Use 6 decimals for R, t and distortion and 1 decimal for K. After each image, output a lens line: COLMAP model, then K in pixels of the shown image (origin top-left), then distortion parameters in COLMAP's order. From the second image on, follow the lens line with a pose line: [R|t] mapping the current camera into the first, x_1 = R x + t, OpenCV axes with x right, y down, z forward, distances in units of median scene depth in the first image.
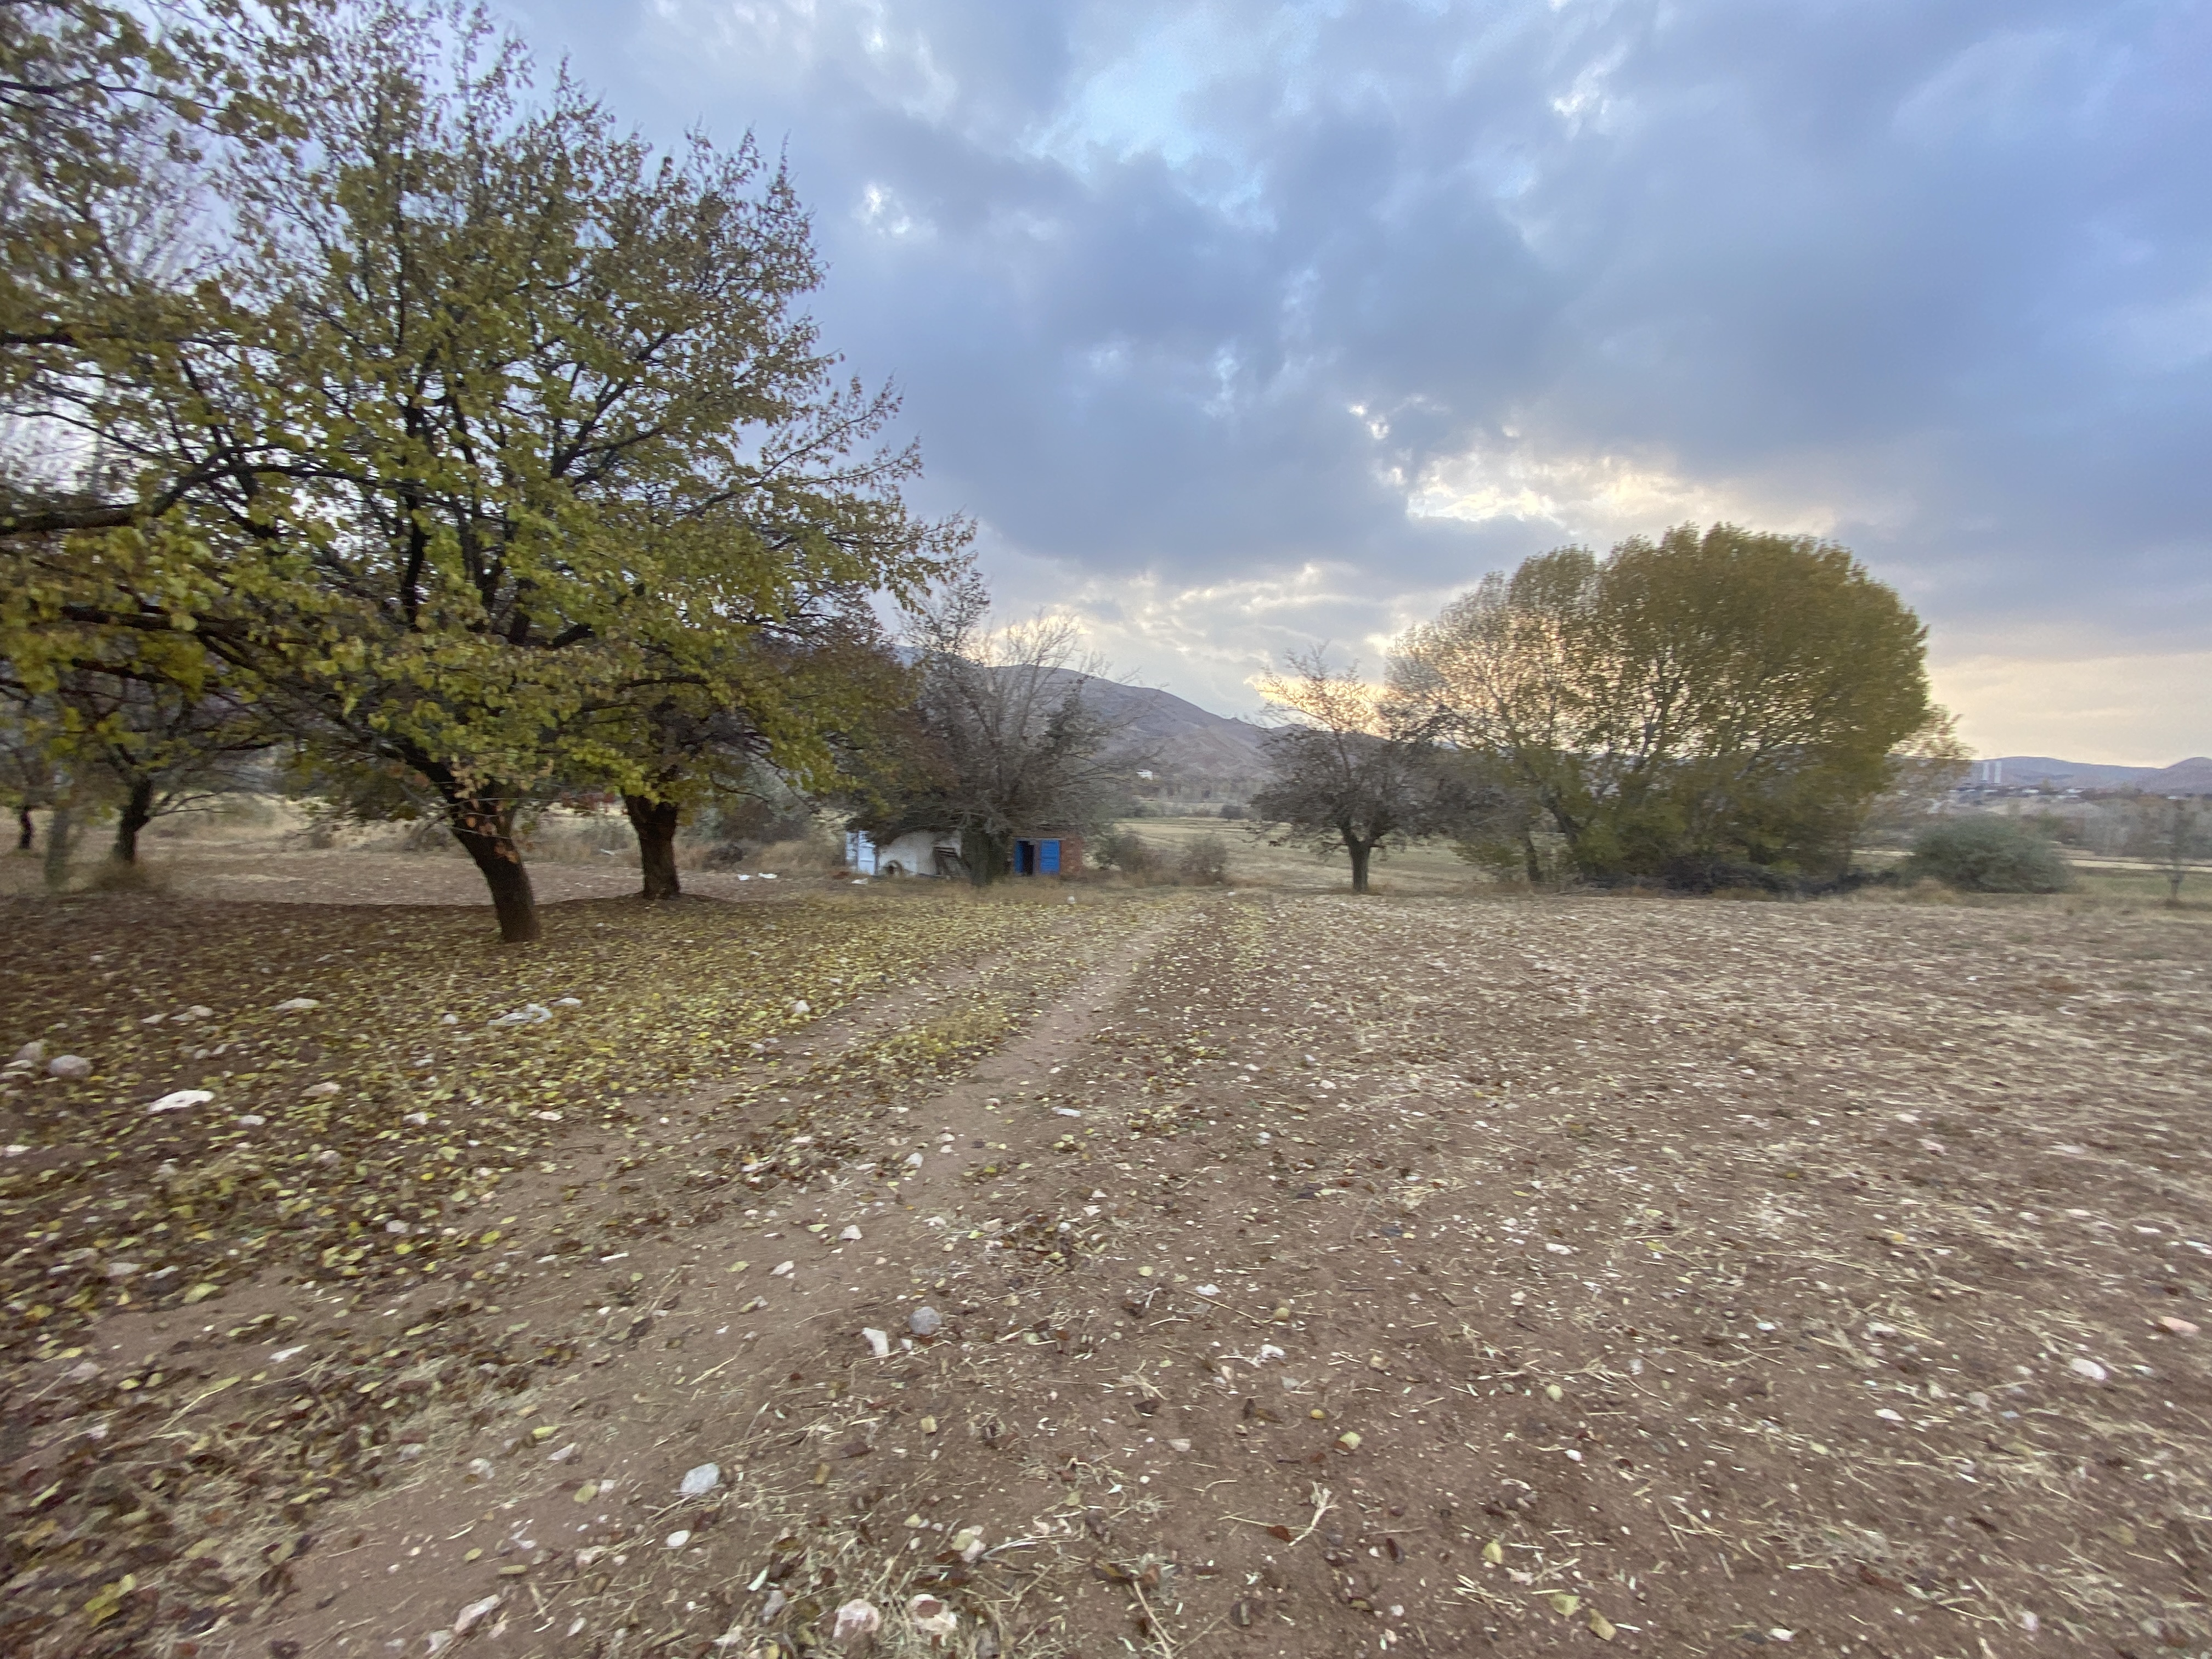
lens RADIAL K [[887.7, 0, 1110.1], [0, 887.7, 829.6], [0, 0, 1]] dist [0.011924, -0.017308]
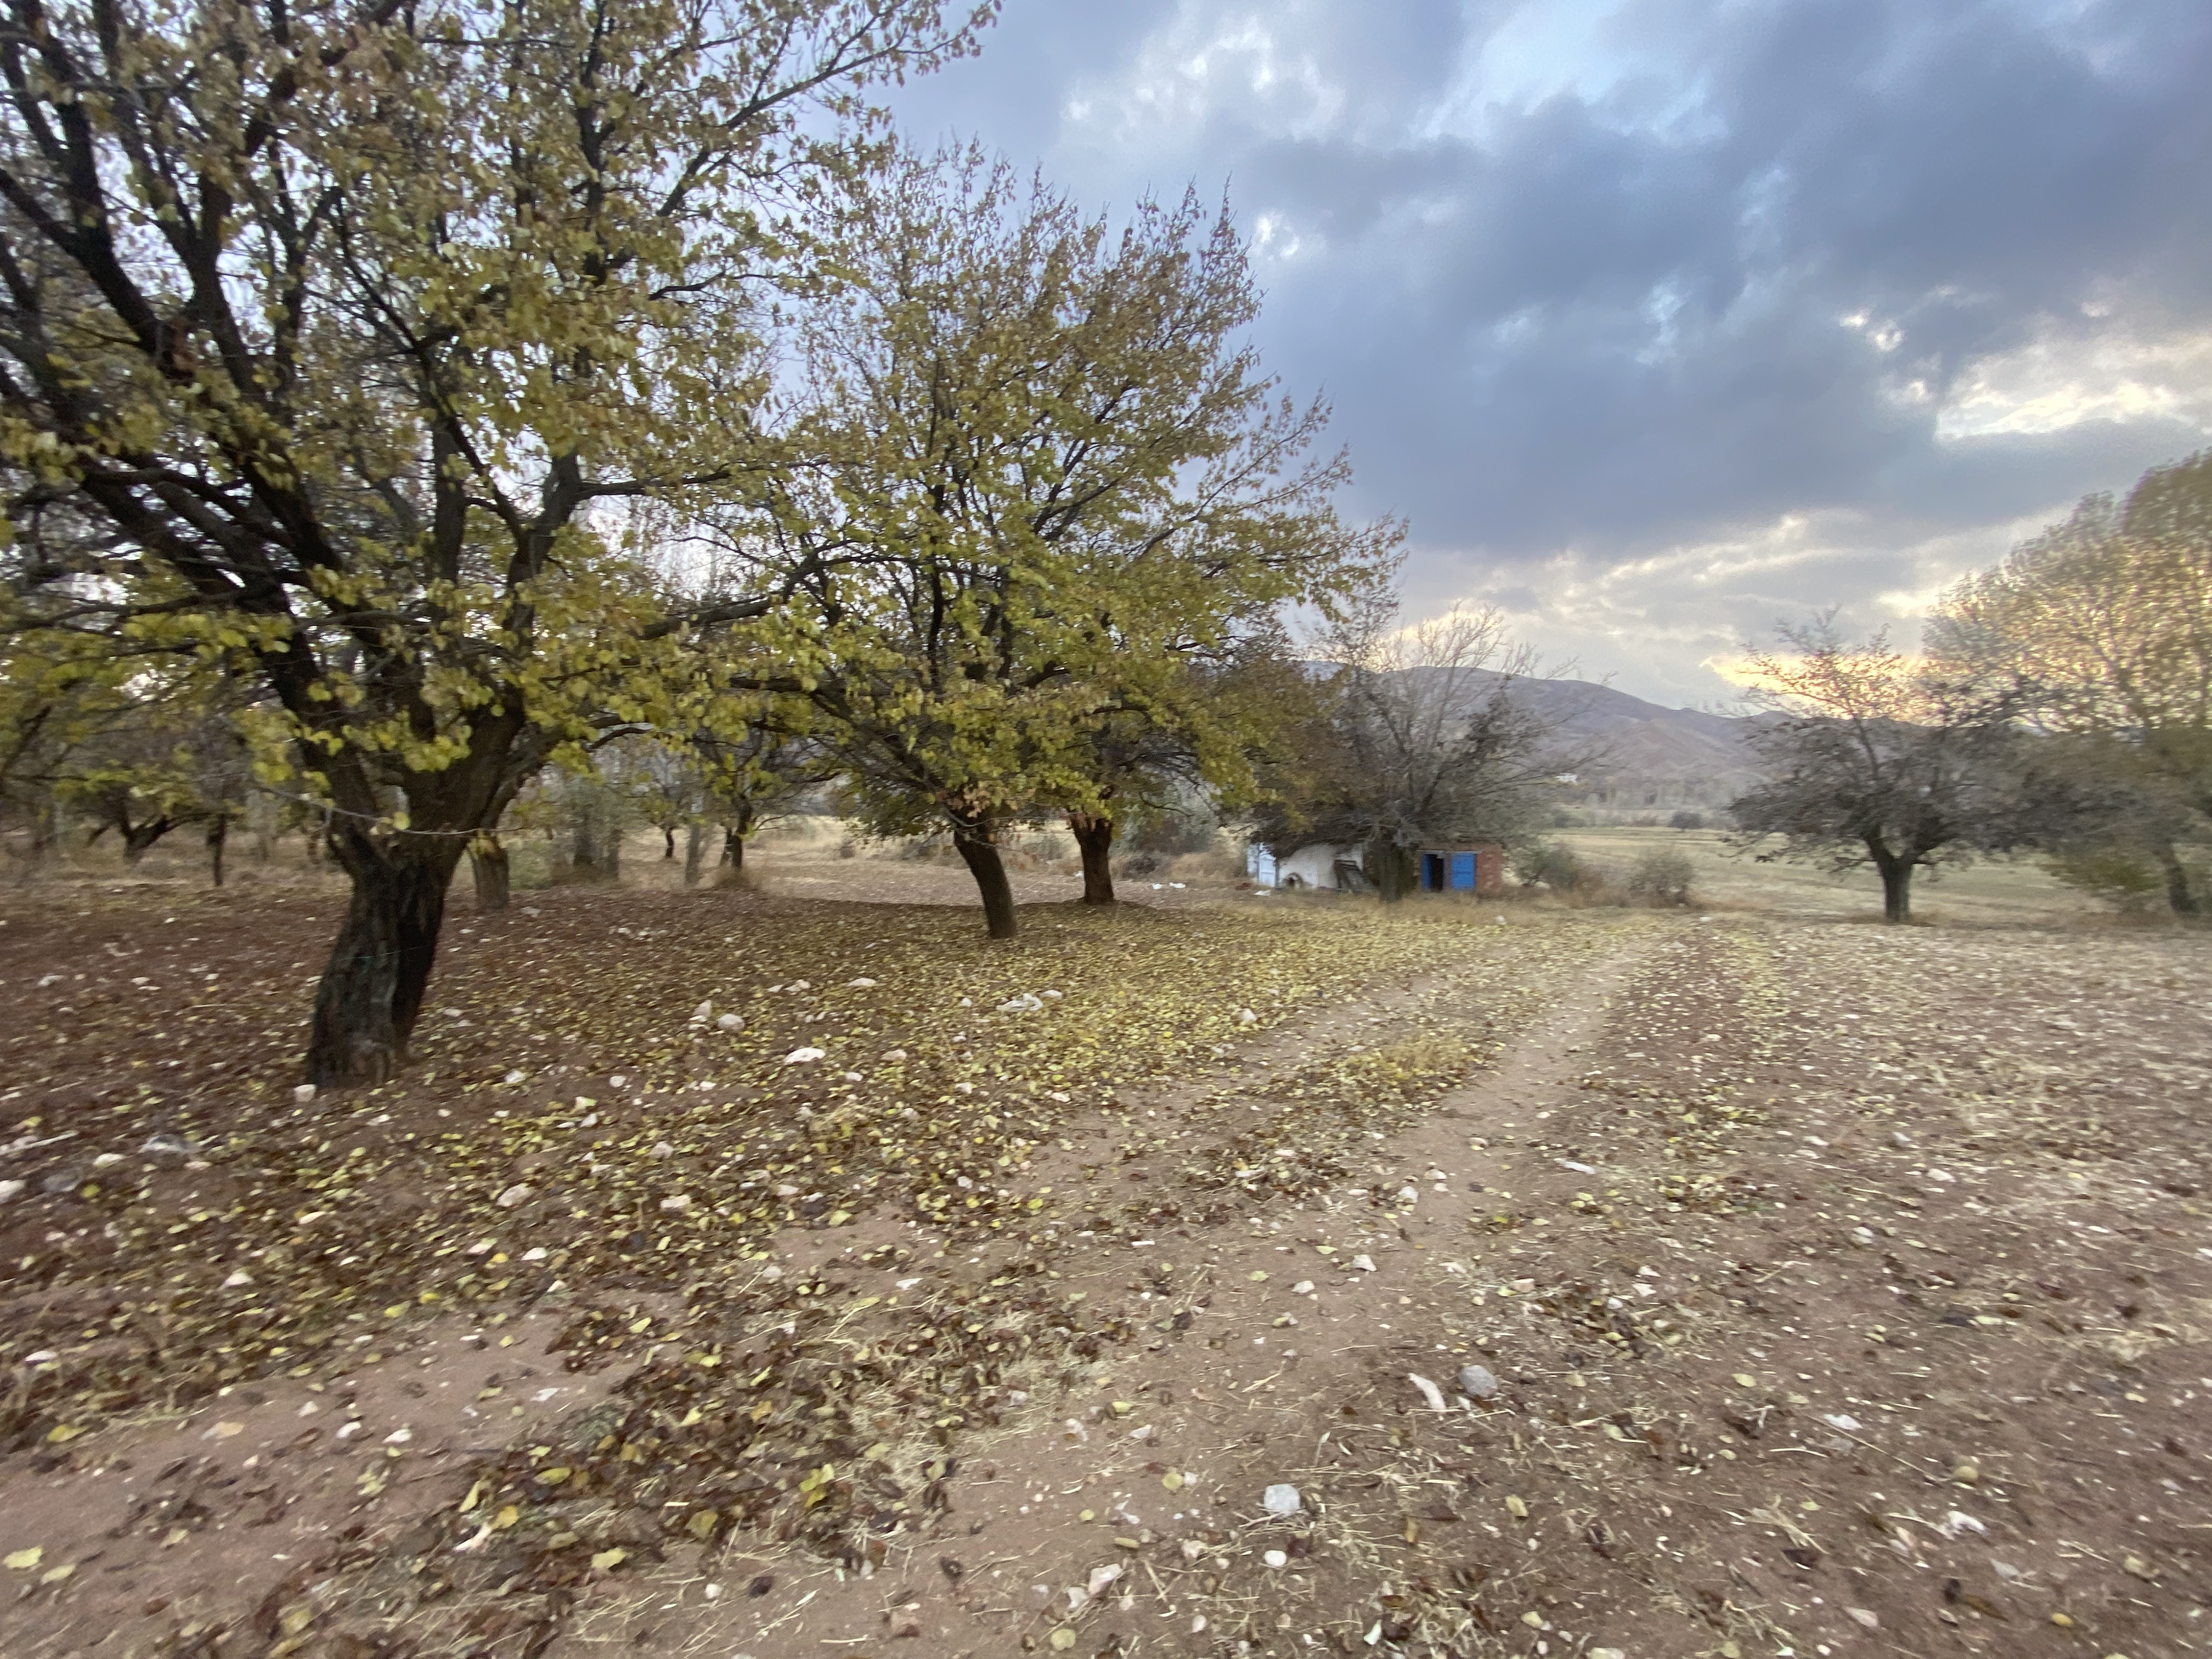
lens RADIAL K [[889.9, 0, 1108.9], [0, 889.9, 826.4], [0, 0, 1]] dist [0.011034, -0.017714]
pose [[0.907901, -0.009014, -0.419087, -0.076381], [0.001715, 0.999840, -0.017789, -0.001533], [0.419181, 0.015432, 0.907772, 0.000283]]
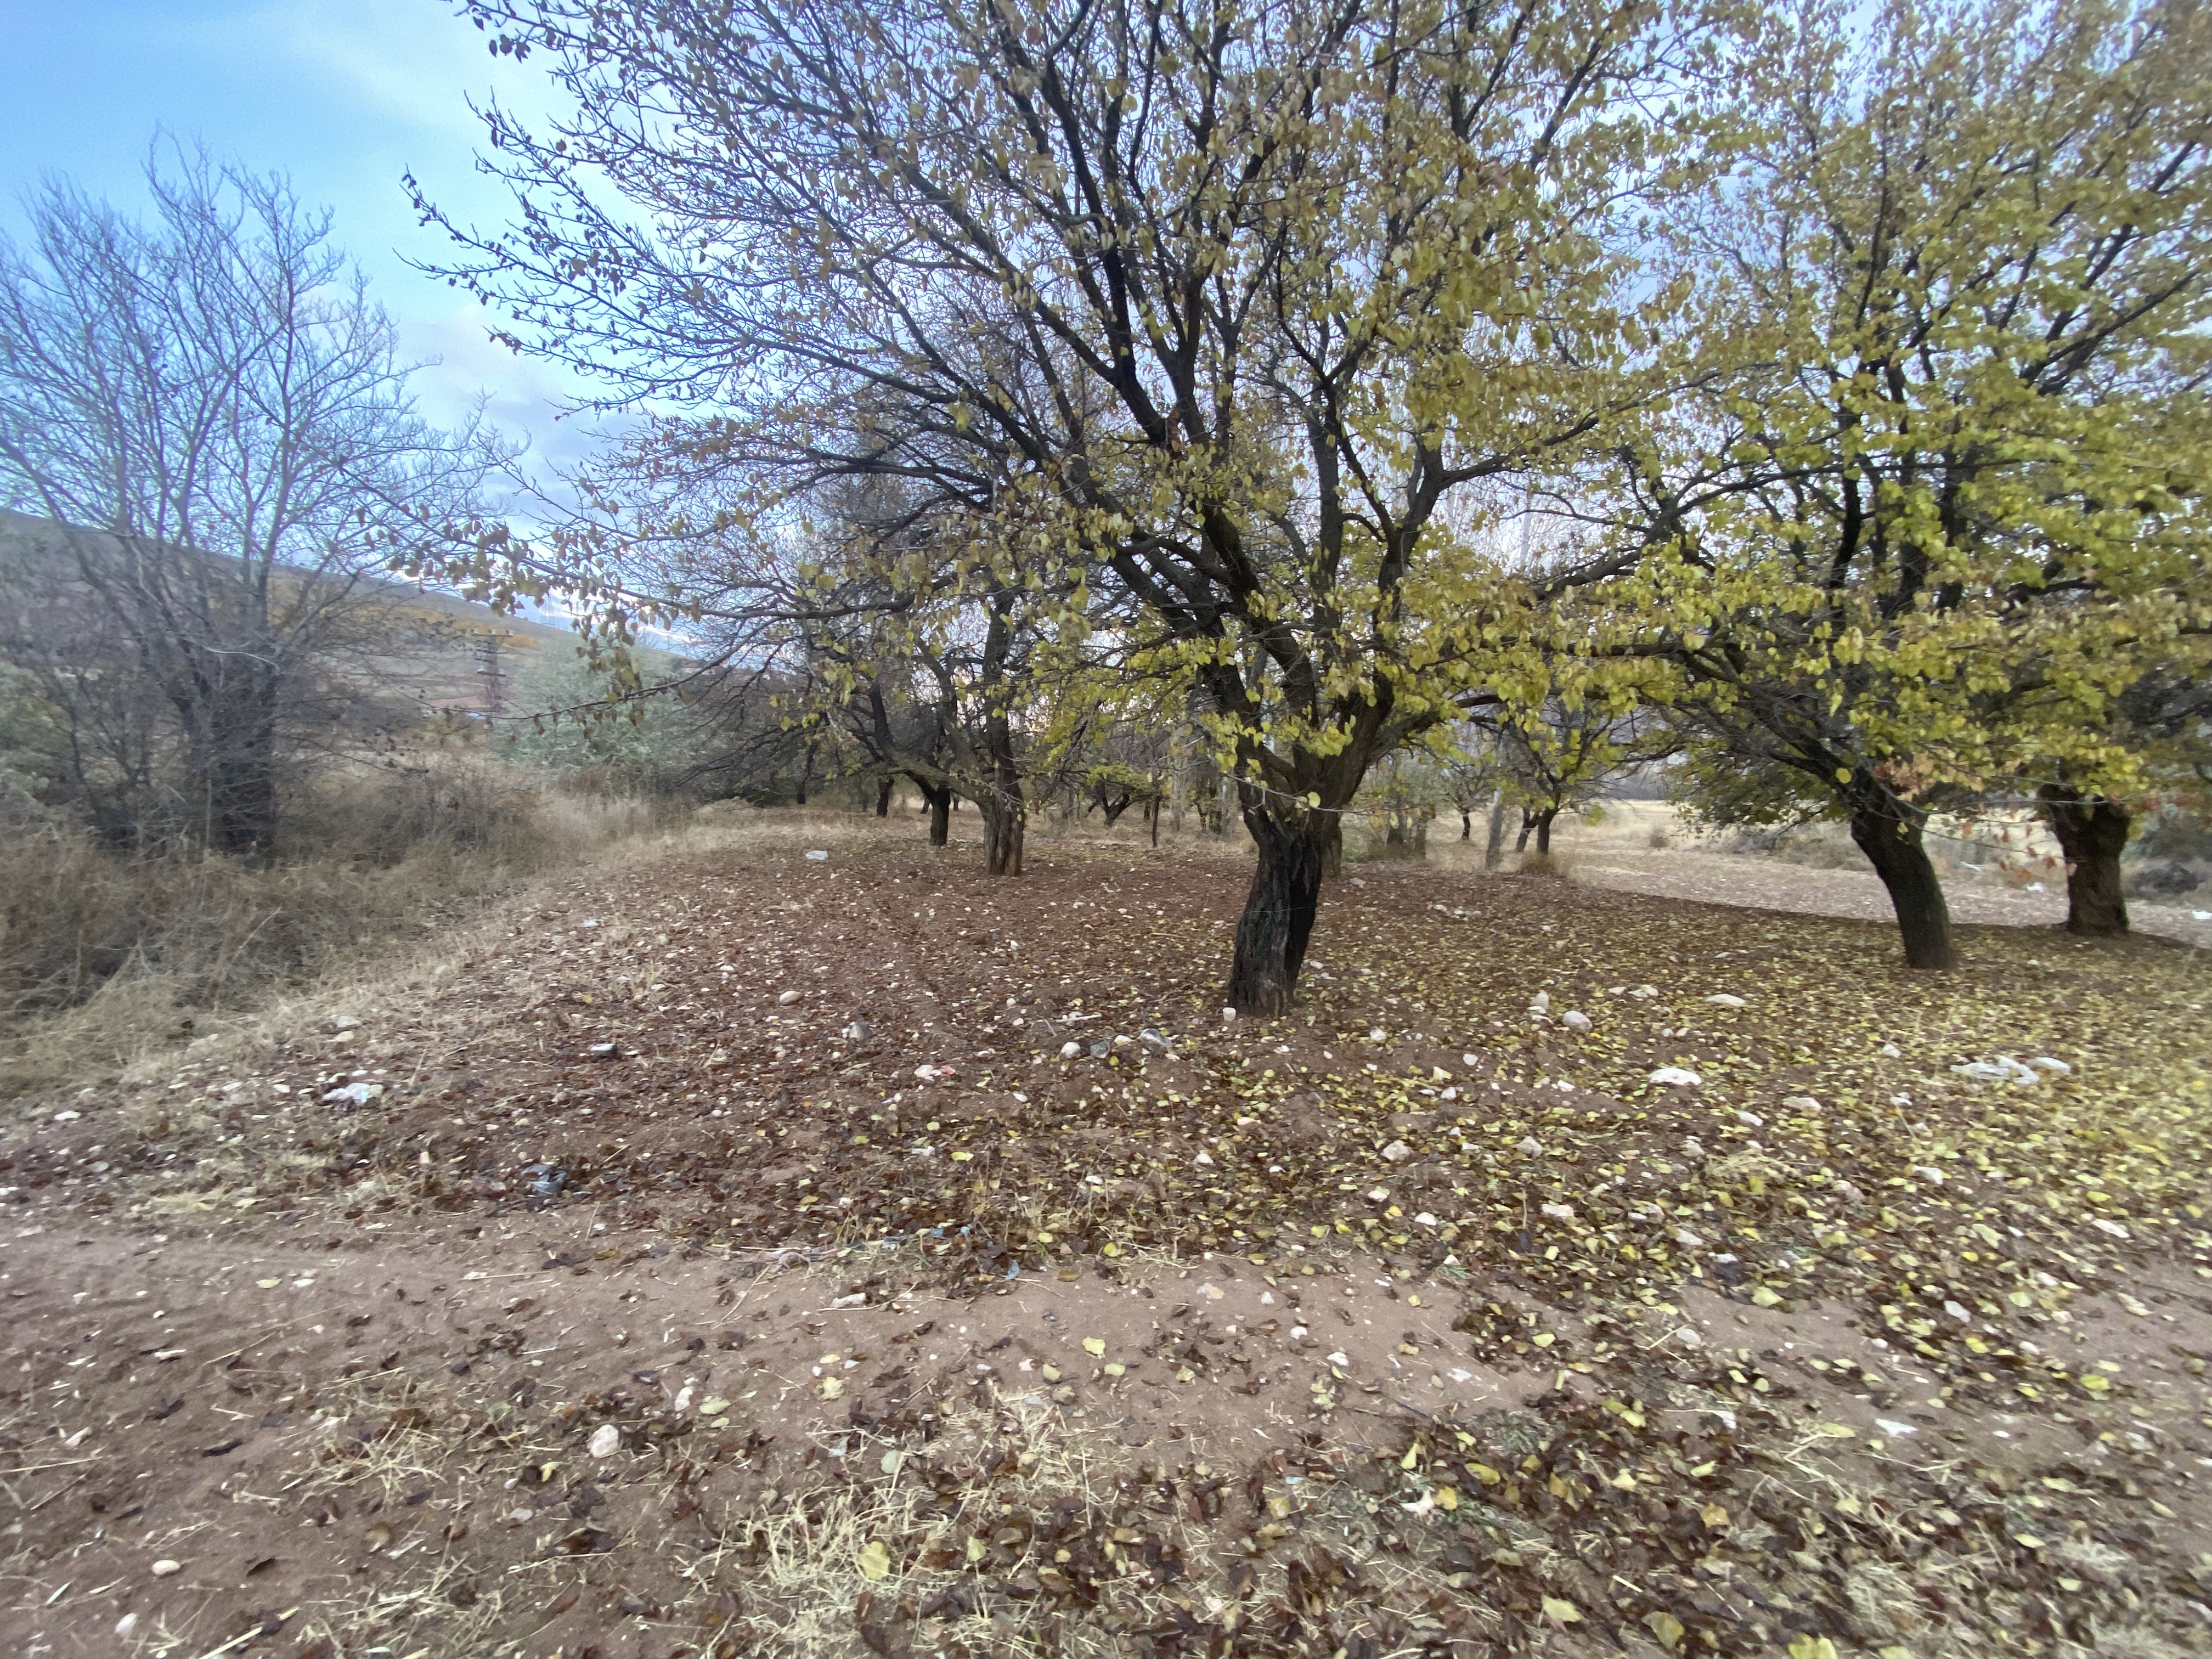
lens RADIAL K [[889.9, 0, 1108.9], [0, 889.9, 826.4], [0, 0, 1]] dist [0.011034, -0.017714]
pose [[0.303568, 0.018892, -0.952623, -0.152783], [-0.026141, 0.999592, 0.011493, 0.000320], [0.952451, 0.021413, 0.303938, -0.017170]]
